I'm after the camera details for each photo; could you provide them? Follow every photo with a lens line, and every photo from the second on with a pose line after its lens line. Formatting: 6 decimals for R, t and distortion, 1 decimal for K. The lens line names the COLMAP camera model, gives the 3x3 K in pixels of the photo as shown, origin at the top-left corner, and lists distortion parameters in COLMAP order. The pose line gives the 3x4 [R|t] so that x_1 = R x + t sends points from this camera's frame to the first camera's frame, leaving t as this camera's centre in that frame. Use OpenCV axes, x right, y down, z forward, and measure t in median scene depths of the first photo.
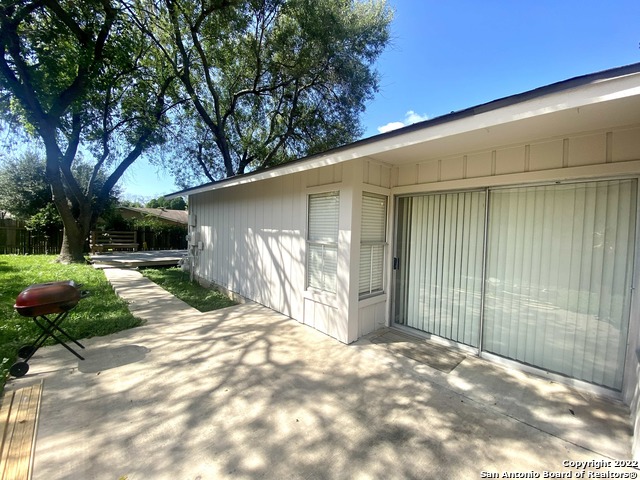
lens RADIAL K [[259.8, 0, 319.4], [0, 259.8, 236.3], [0, 0, 1]] dist [0.029549, -0.025042]
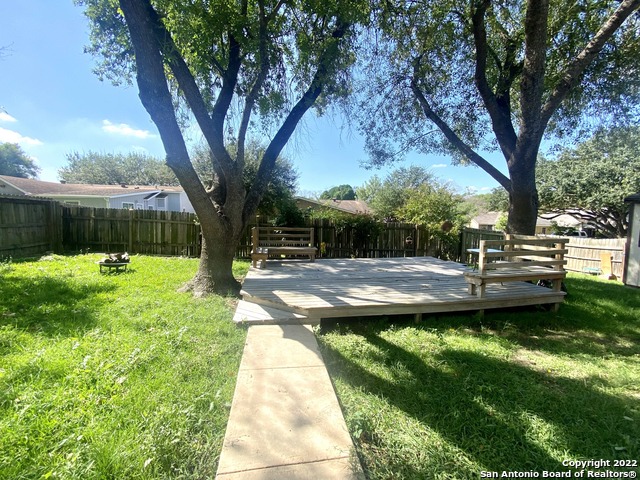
lens RADIAL K [[259.8, 0, 319.4], [0, 259.8, 236.3], [0, 0, 1]] dist [0.029549, -0.025042]
pose [[0.839742, 0.027429, -0.542292, -0.304395], [-0.009176, 0.999298, 0.036336, -0.017223], [0.542908, -0.025537, 0.839404, 0.425027]]
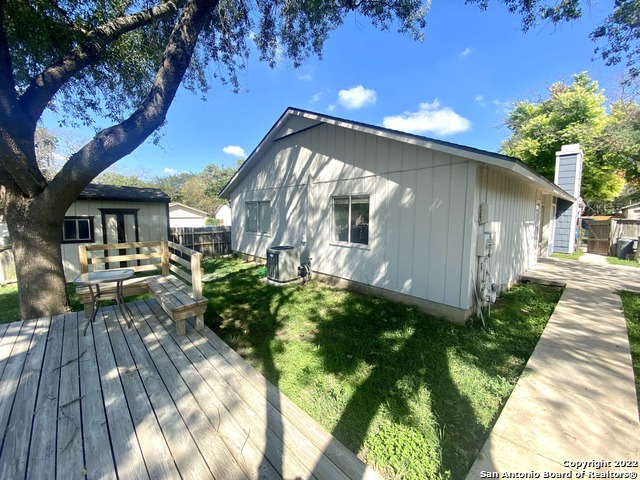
lens RADIAL K [[259.8, 0, 319.4], [0, 259.8, 236.3], [0, 0, 1]] dist [0.029549, -0.025042]
pose [[0.007769, -0.110025, 0.993898, -0.527722], [0.023371, 0.993677, 0.109818, -0.040643], [-0.999697, 0.022375, 0.010291, 0.669643]]
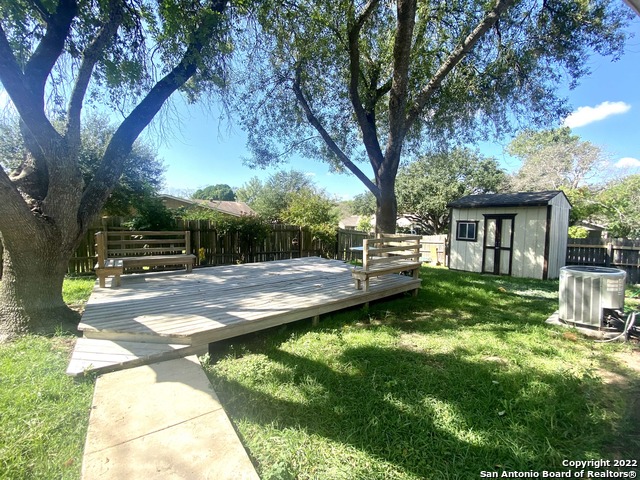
lens RADIAL K [[259.8, 0, 319.4], [0, 259.8, 236.3], [0, 0, 1]] dist [0.029549, -0.025042]
pose [[0.992851, -0.005599, -0.119233, -0.328776], [0.008733, 0.999629, 0.025781, -0.016080], [0.119045, -0.026638, 0.992532, 0.446680]]
